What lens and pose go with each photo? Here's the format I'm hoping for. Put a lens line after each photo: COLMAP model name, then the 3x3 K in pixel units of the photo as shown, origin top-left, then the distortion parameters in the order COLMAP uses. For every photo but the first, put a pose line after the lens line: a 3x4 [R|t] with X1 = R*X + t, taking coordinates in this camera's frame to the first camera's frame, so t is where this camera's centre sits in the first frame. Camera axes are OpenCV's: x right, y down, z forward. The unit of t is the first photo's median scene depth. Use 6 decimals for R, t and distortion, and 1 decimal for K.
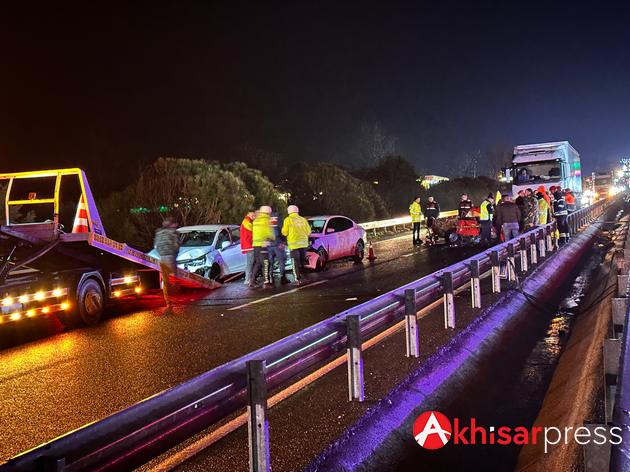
lens RADIAL K [[901.4, 0, 315.0], [0, 901.4, 236.0], [0, 0, 1]] dist [0.166605, 0.009744]
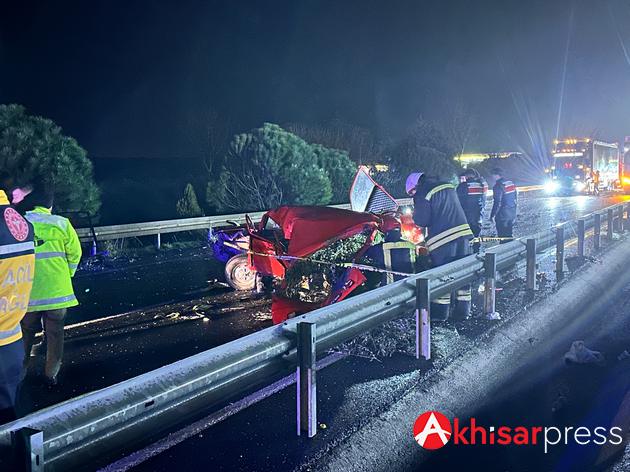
lens RADIAL K [[694.4, 0, 315.0], [0, 694.4, 236.0], [0, 0, 1]] dist [0.158492, -0.417499]
pose [[0.981927, 0.052015, -0.181973, 0.129281], [-0.040677, 0.997024, 0.065494, -0.019215], [0.184838, -0.056908, 0.981120, 0.375862]]
